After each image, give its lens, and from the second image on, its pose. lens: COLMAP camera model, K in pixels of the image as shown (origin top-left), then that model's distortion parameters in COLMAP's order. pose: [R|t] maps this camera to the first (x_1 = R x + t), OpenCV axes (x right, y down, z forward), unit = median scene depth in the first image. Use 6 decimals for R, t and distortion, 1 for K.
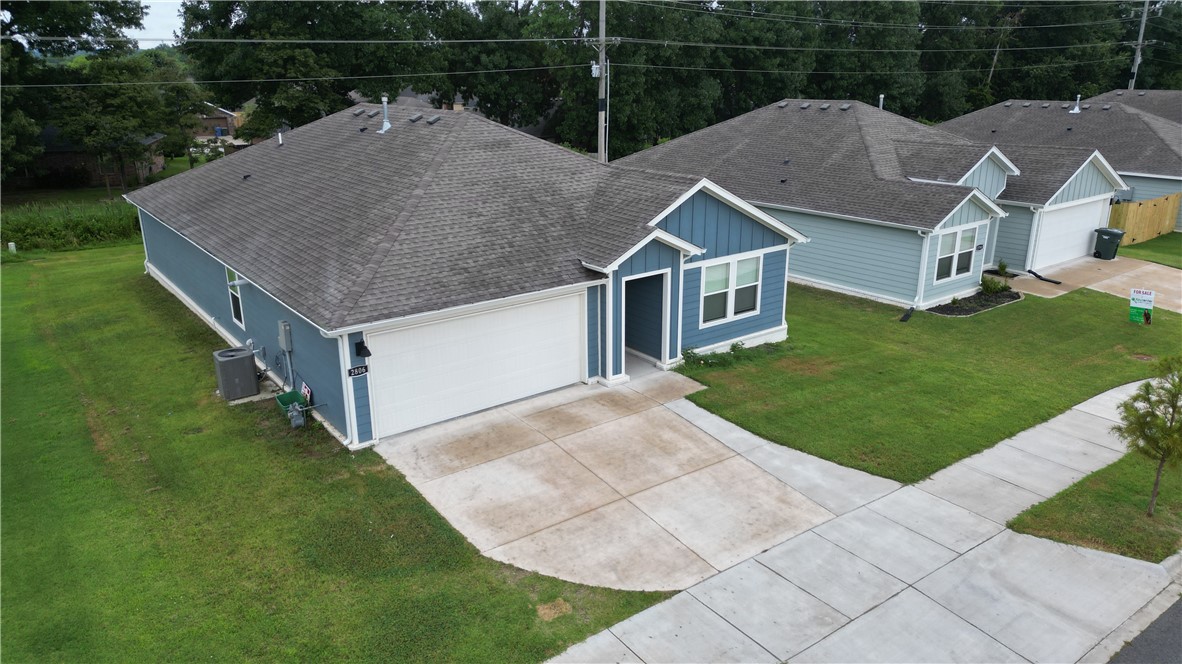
lens RADIAL K [[824.8, 0, 590.2], [0, 824.8, 321.6], [0, 0, 1]] dist [0.059082, -0.048008]
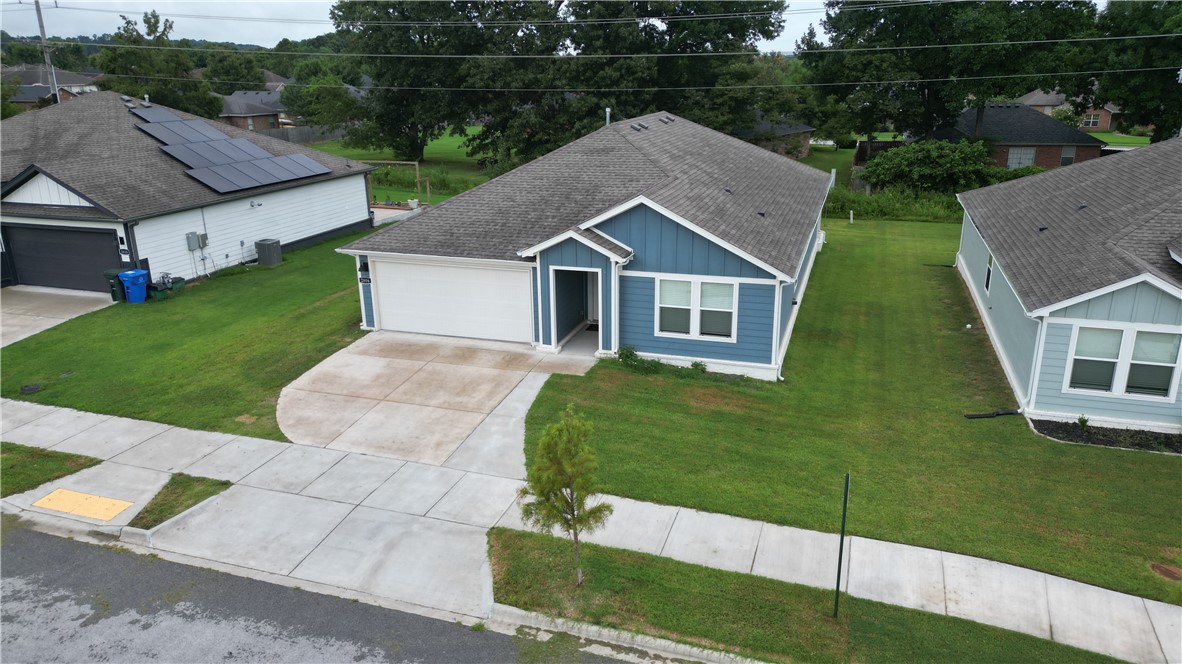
lens RADIAL K [[824.8, 0, 591.2], [0, 824.8, 328.5], [0, 0, 1]] dist [0.059082, -0.048008]
pose [[0.577377, 0.247820, -0.777959, 1.103975], [-0.234821, 0.962969, 0.132479, -0.147482], [0.781981, 0.106191, 0.614189, 0.332005]]
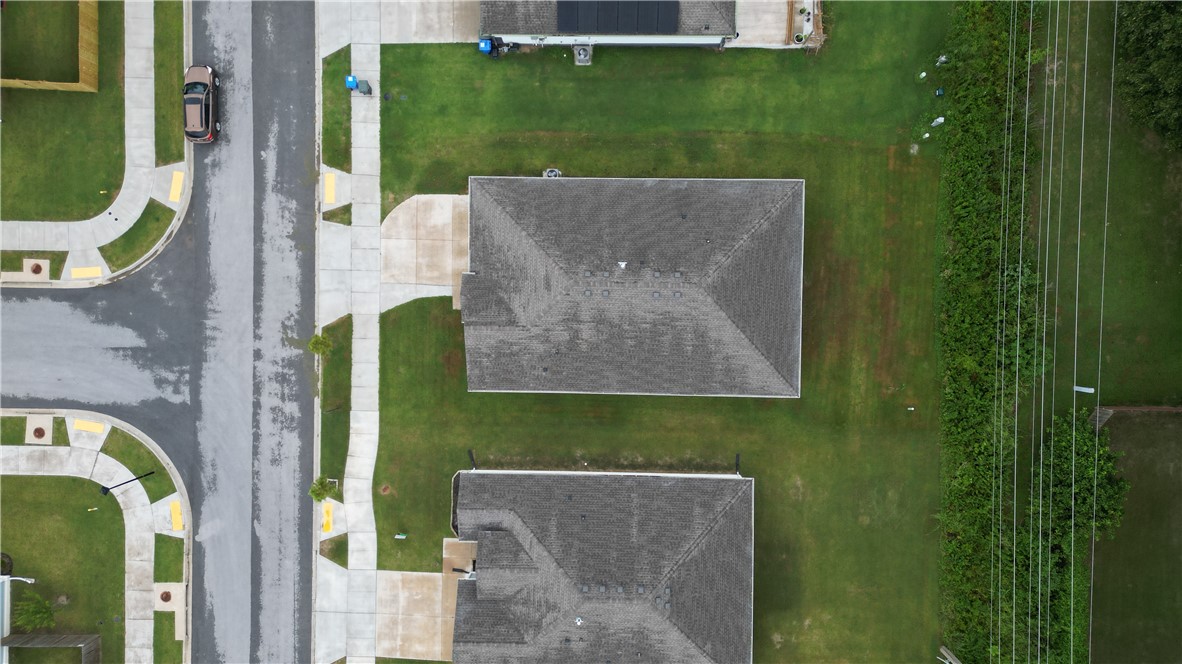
lens RADIAL K [[824.8, 0, 593.7], [0, 824.8, 327.3], [0, 0, 1]] dist [0.059082, -0.048008]
pose [[-0.611845, 0.790335, 0.031870, -0.207871], [-0.220384, -0.209032, 0.952752, -2.966636], [0.759655, 0.575913, 0.302072, 0.595866]]
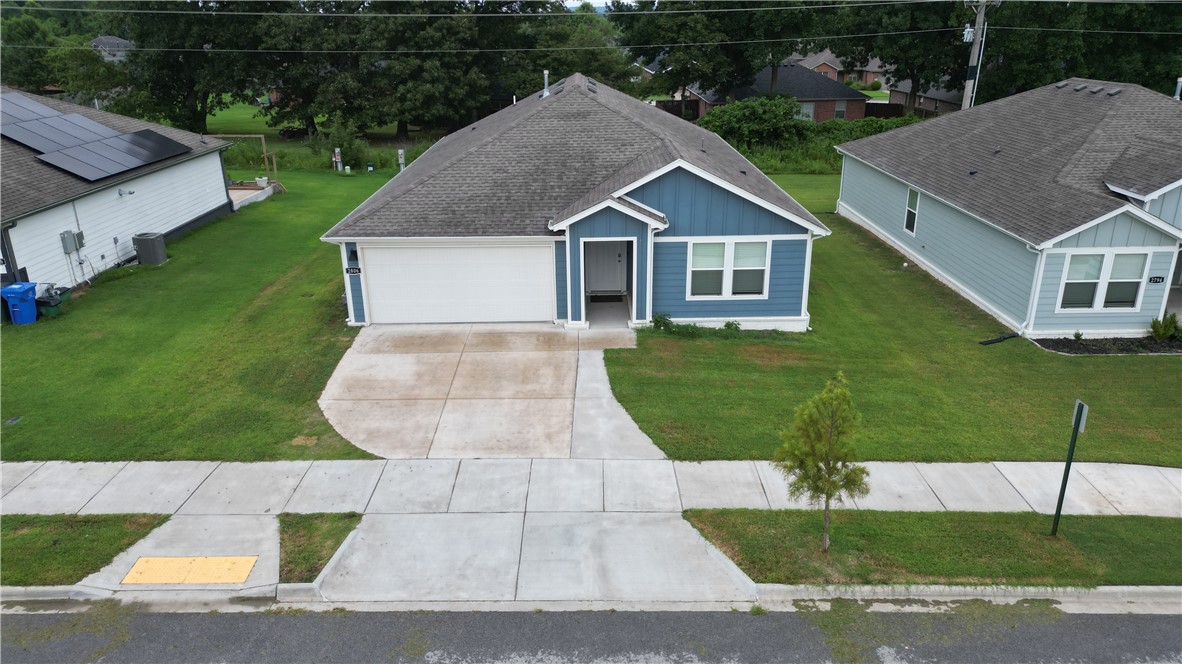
lens RADIAL K [[824.8, 0, 591.4], [0, 824.8, 327.8], [0, 0, 1]] dist [0.059082, -0.048008]
pose [[0.805593, 0.203484, -0.556430, 0.767307], [-0.170922, 0.979060, 0.110580, -0.063865], [0.567279, 0.006024, 0.823503, 0.056554]]
